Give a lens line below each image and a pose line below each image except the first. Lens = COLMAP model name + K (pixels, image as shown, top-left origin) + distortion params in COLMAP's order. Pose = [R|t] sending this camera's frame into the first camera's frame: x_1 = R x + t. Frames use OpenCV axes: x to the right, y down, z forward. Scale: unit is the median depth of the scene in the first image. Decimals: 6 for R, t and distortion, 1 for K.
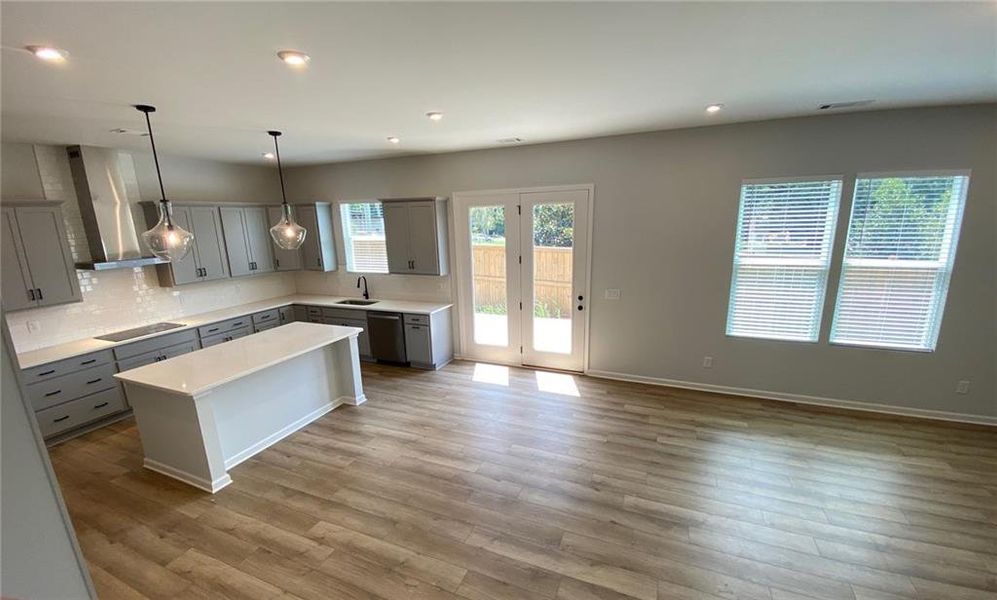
lens RADIAL K [[403.4, 0, 496.9], [0, 403.4, 313.1], [0, 0, 1]] dist [0.031519, -0.026402]
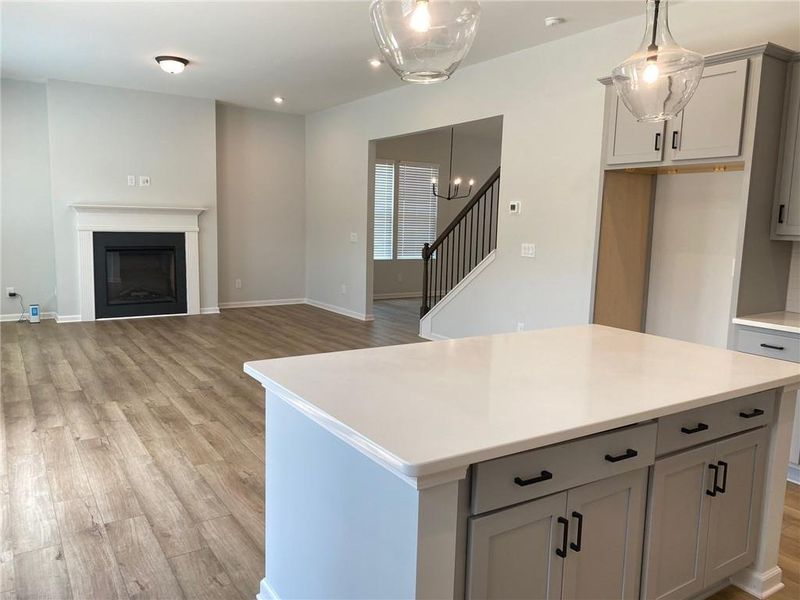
lens RADIAL K [[618.0, 0, 391.0], [0, 618.0, 299.2], [0, 0, 1]] dist [0.022528, -0.017001]
pose [[-0.826908, -0.066965, 0.558336, -0.674944], [0.127390, 0.944765, 0.301979, -0.133763], [-0.547718, 0.320835, -0.772703, 1.275950]]
